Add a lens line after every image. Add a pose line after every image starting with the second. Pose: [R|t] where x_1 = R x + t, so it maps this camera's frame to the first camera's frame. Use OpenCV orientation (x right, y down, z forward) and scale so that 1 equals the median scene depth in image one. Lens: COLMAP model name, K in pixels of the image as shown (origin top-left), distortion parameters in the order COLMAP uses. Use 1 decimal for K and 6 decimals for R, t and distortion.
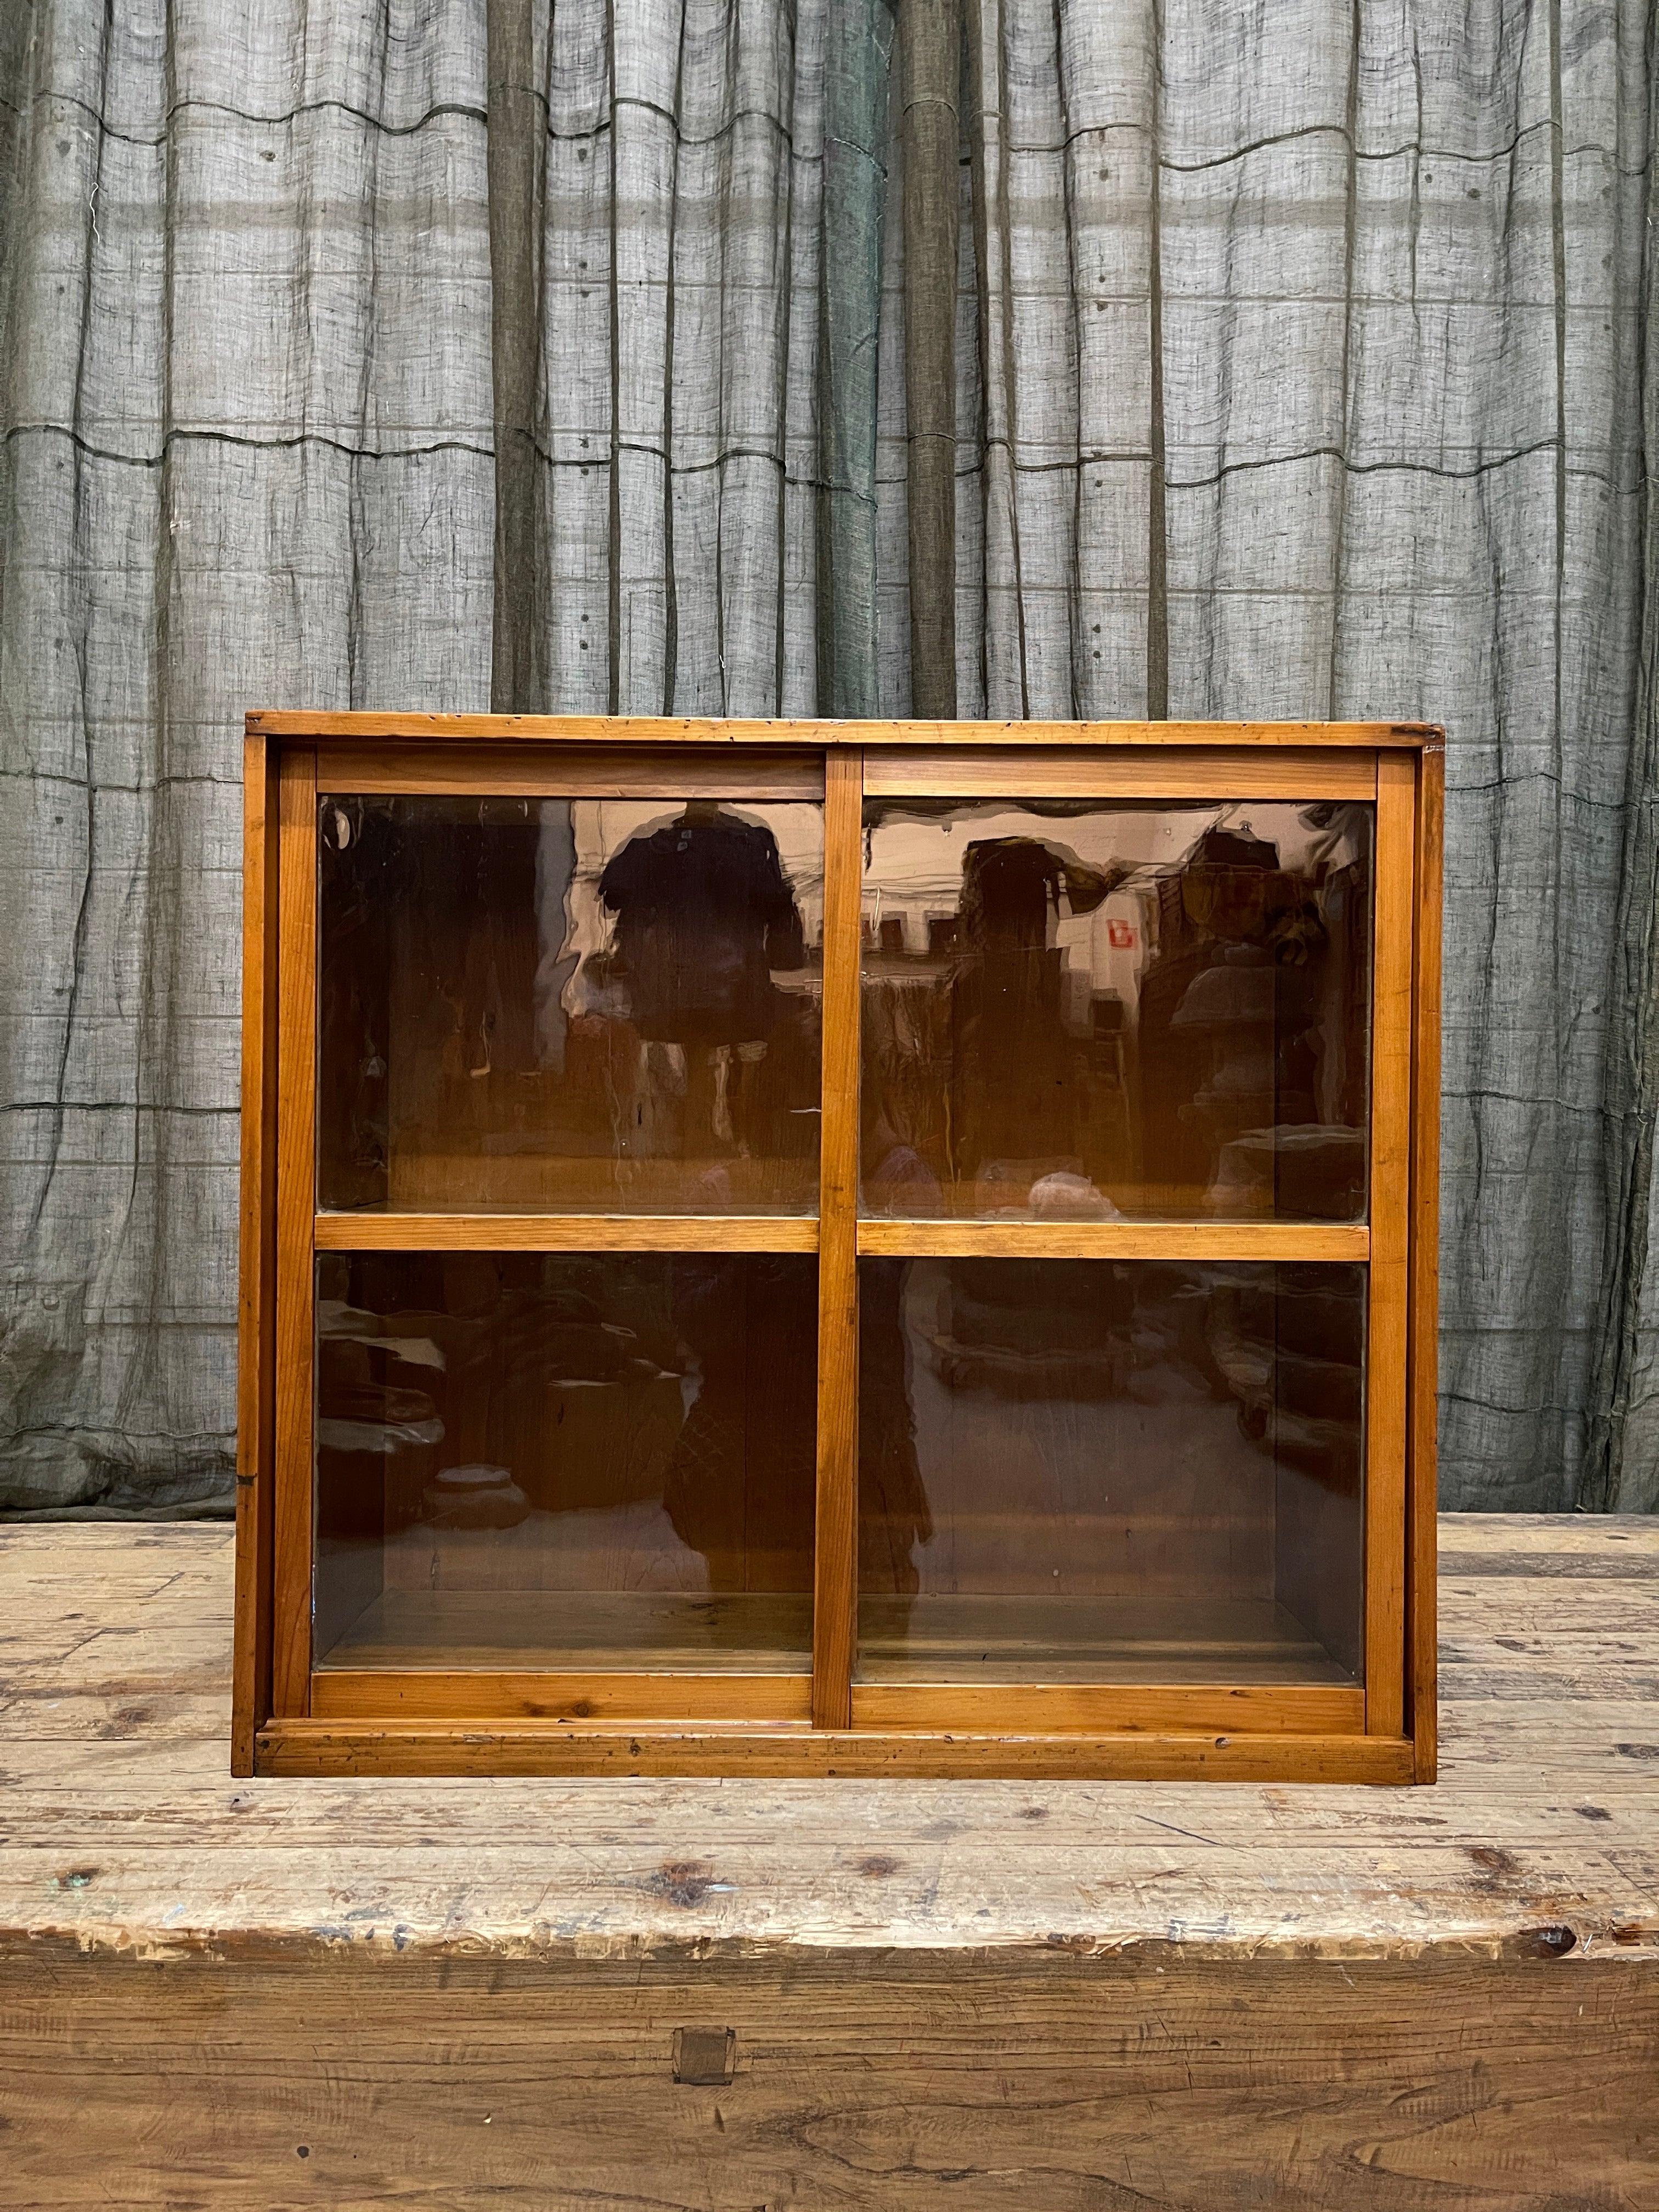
lens RADIAL K [[1665.0, 0, 827.2], [0, 1665.0, 1112.0], [0, 0, 1]] dist [0.112656, -0.151813]
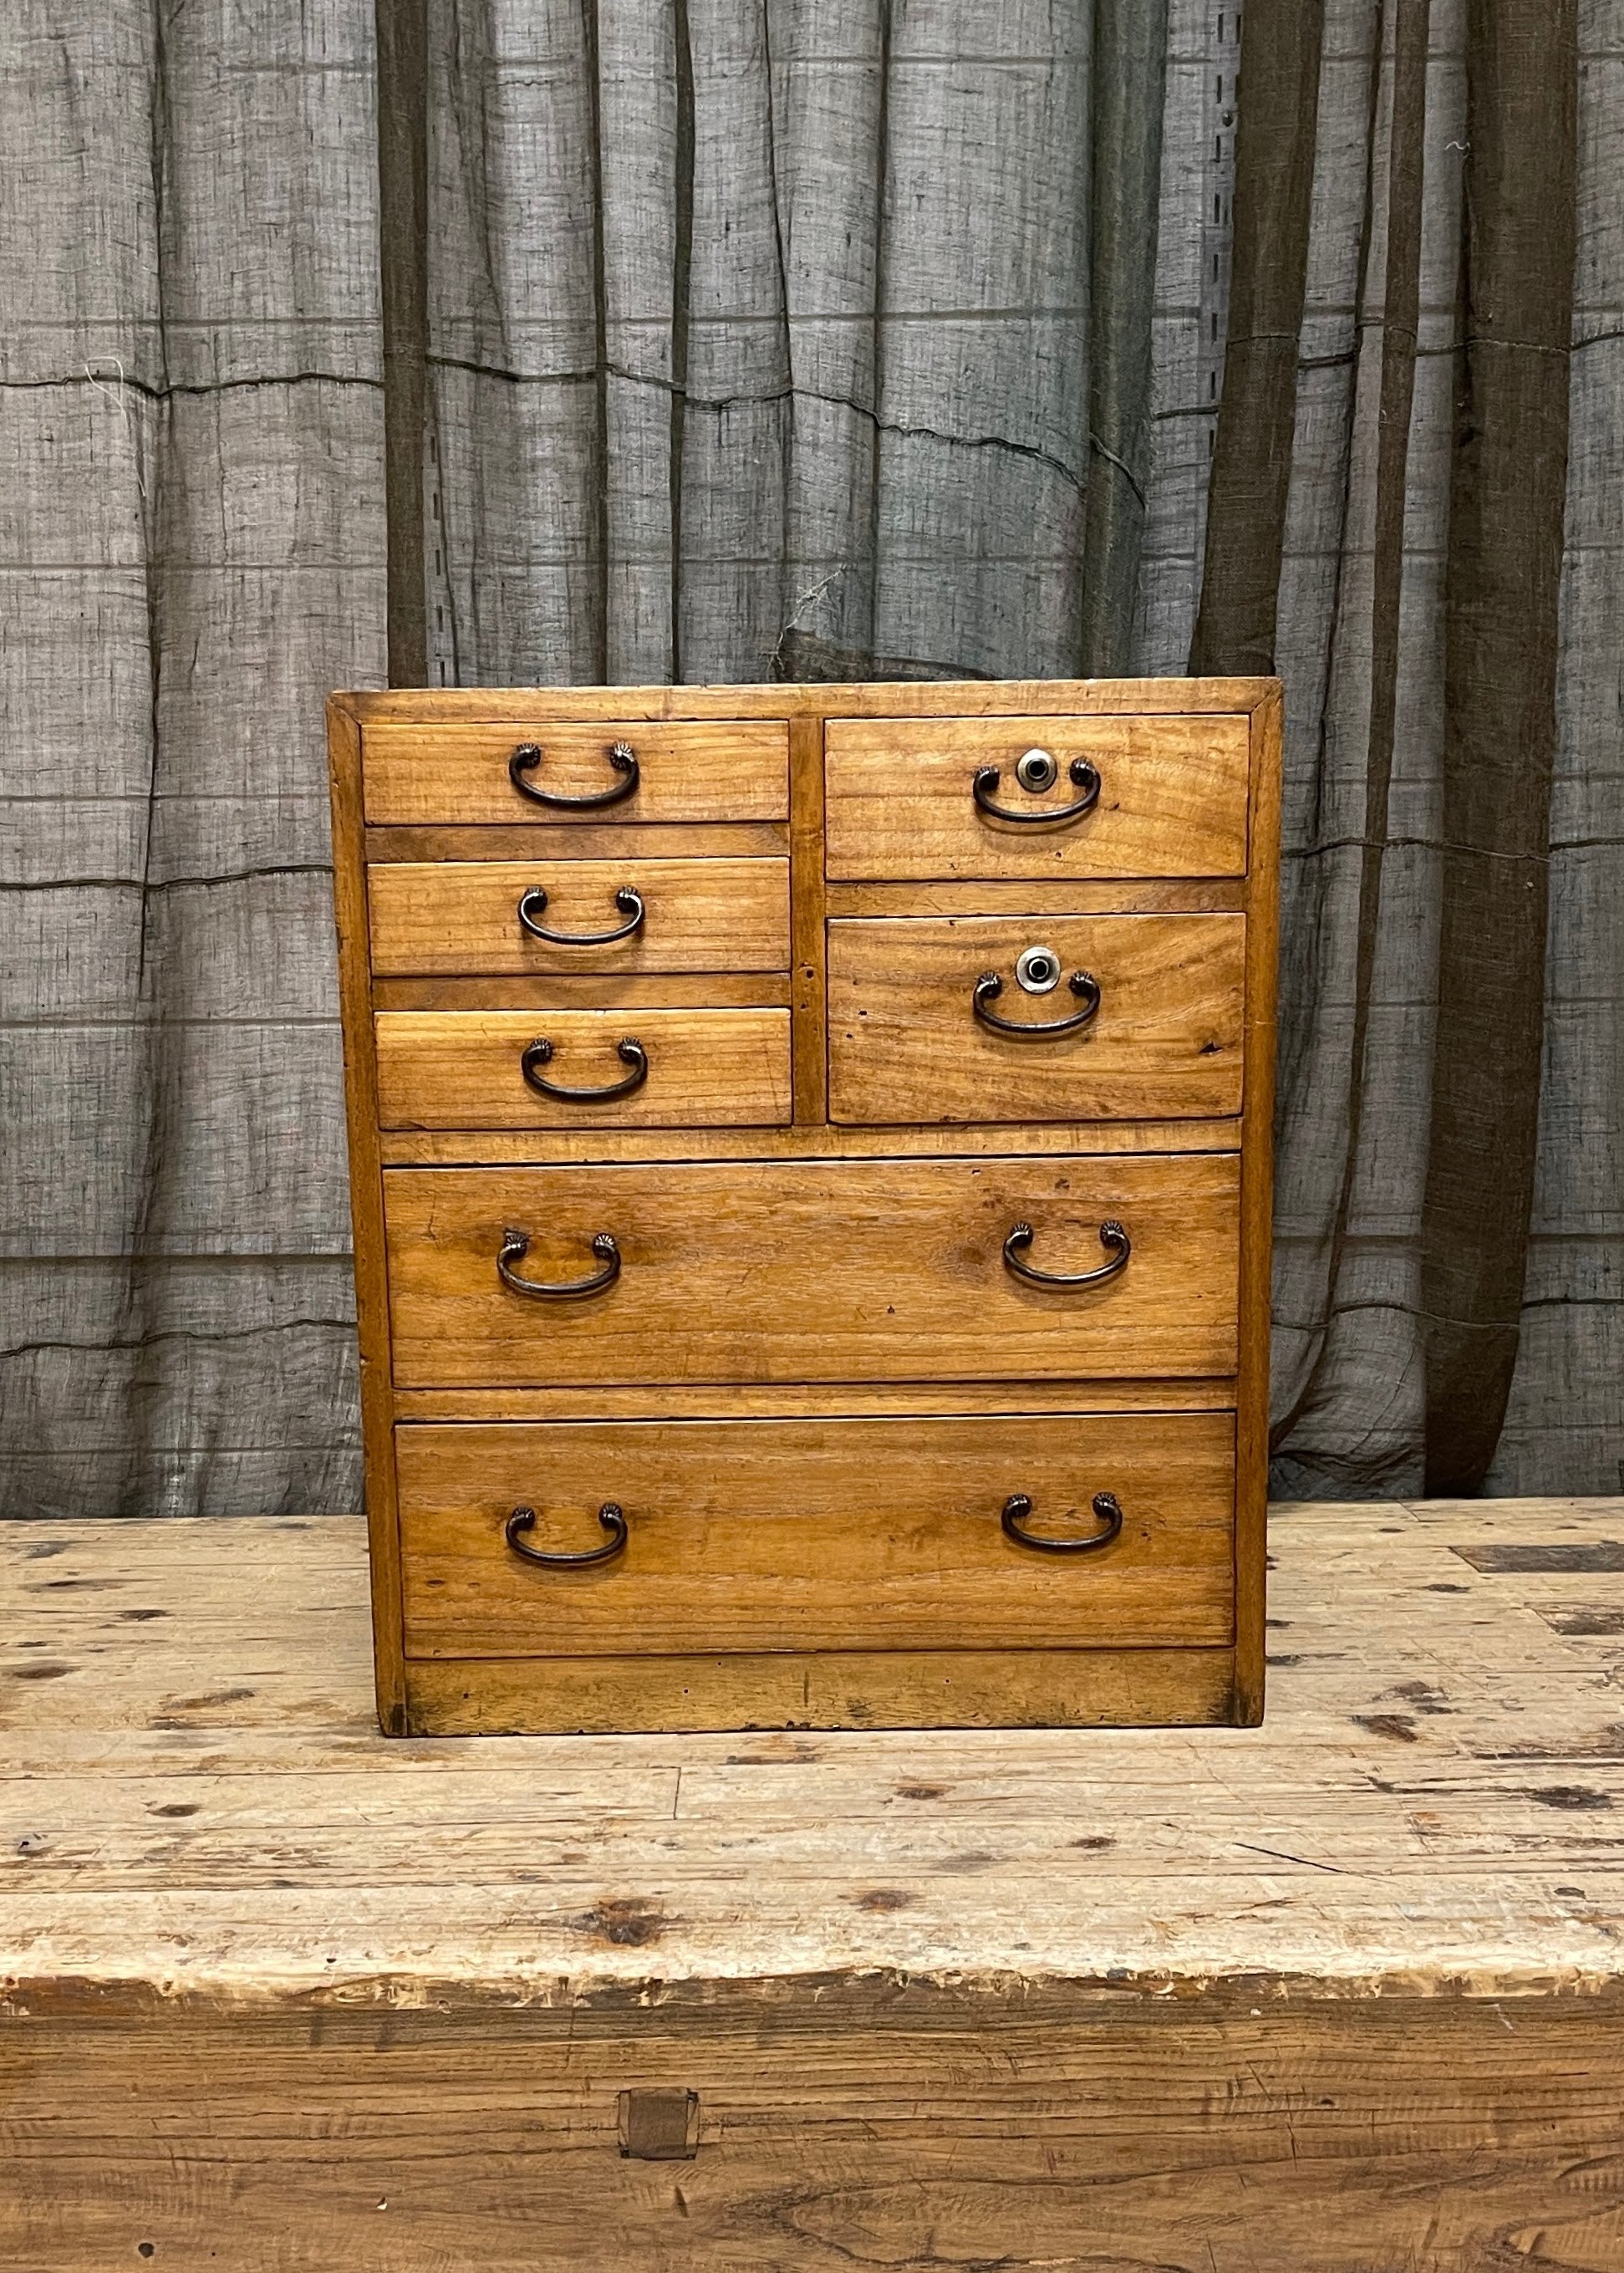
lens RADIAL K [[2567.4, 0, 783.7], [0, 2567.4, 1466.1], [0, 0, 1]] dist [0.061448, -0.067665]
pose [[0.999615, -0.018304, -0.020838, 0.012442], [0.021745, 0.983576, 0.179182, 0.048950], [0.017216, -0.179566, 0.983595, -0.084327]]
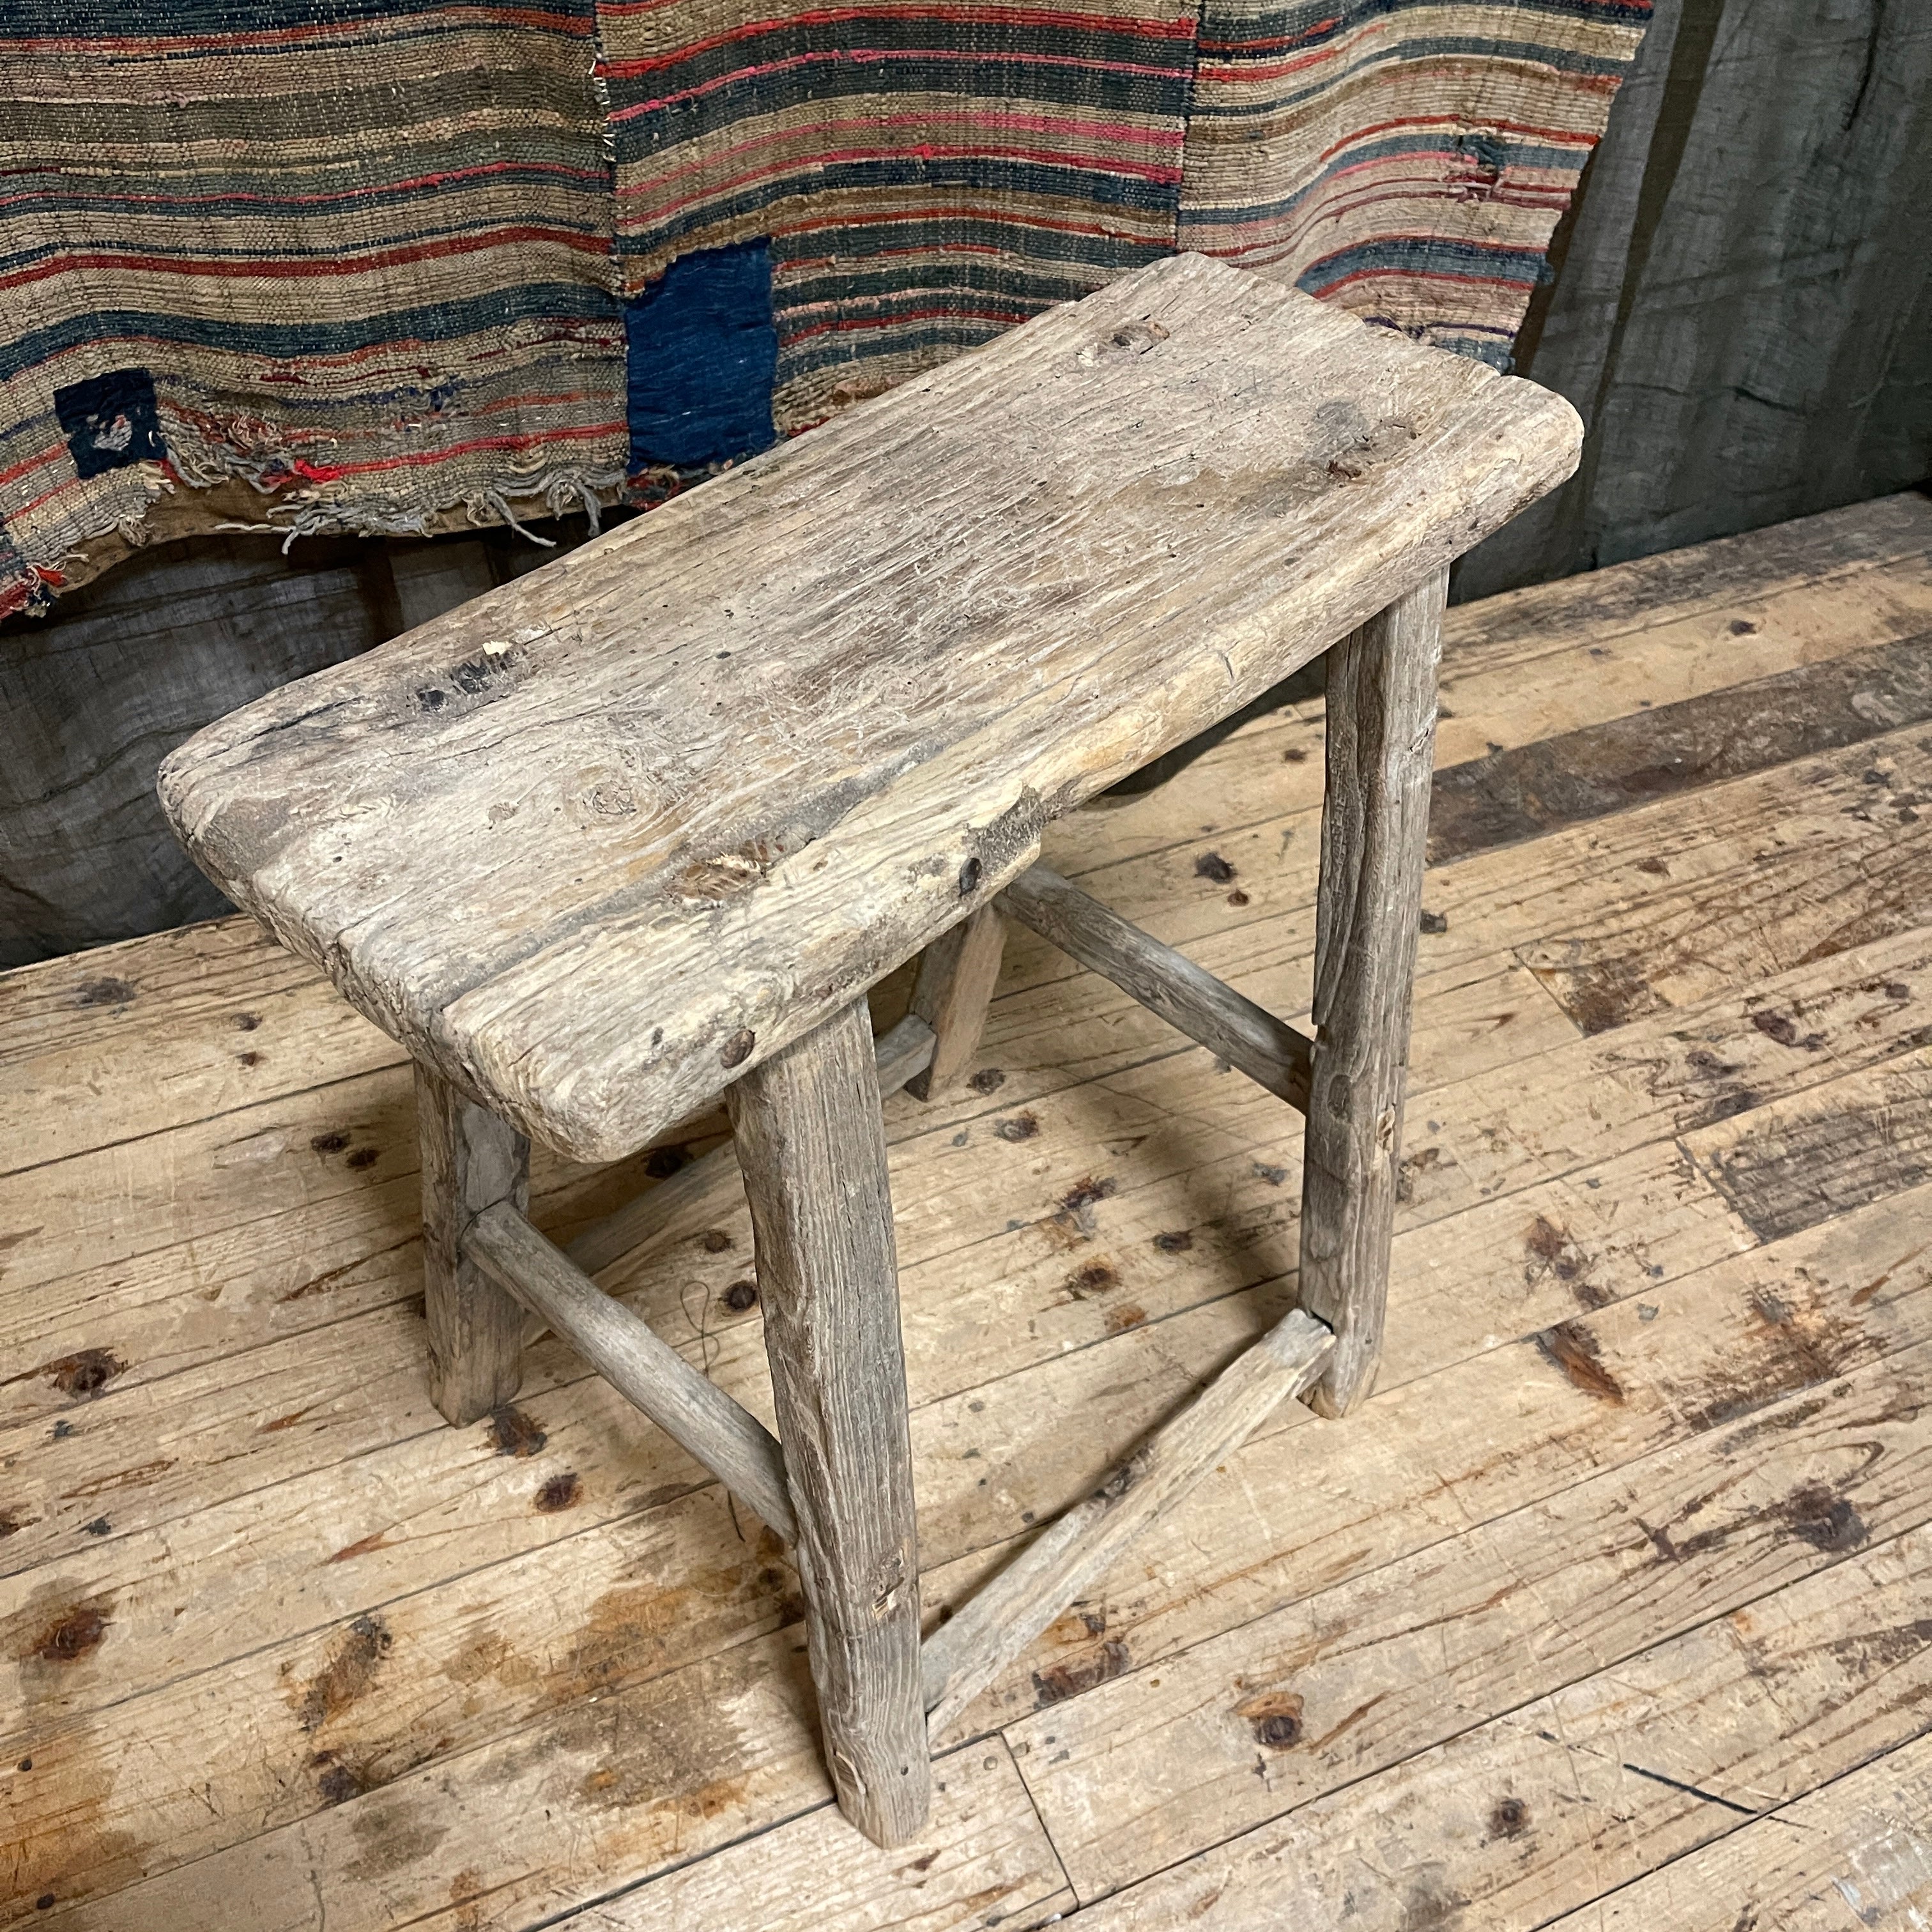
lens RADIAL K [[1965.5, 0, 958.7], [0, 1965.5, 989.7], [0, 0, 1]] dist [0.020516, 0.005190]
pose [[0.921899, -0.263420, 0.284099, -0.253756], [-0.025973, 0.689620, 0.723705, -0.458018], [-0.386559, -0.674562, 0.628918, 0.826432]]
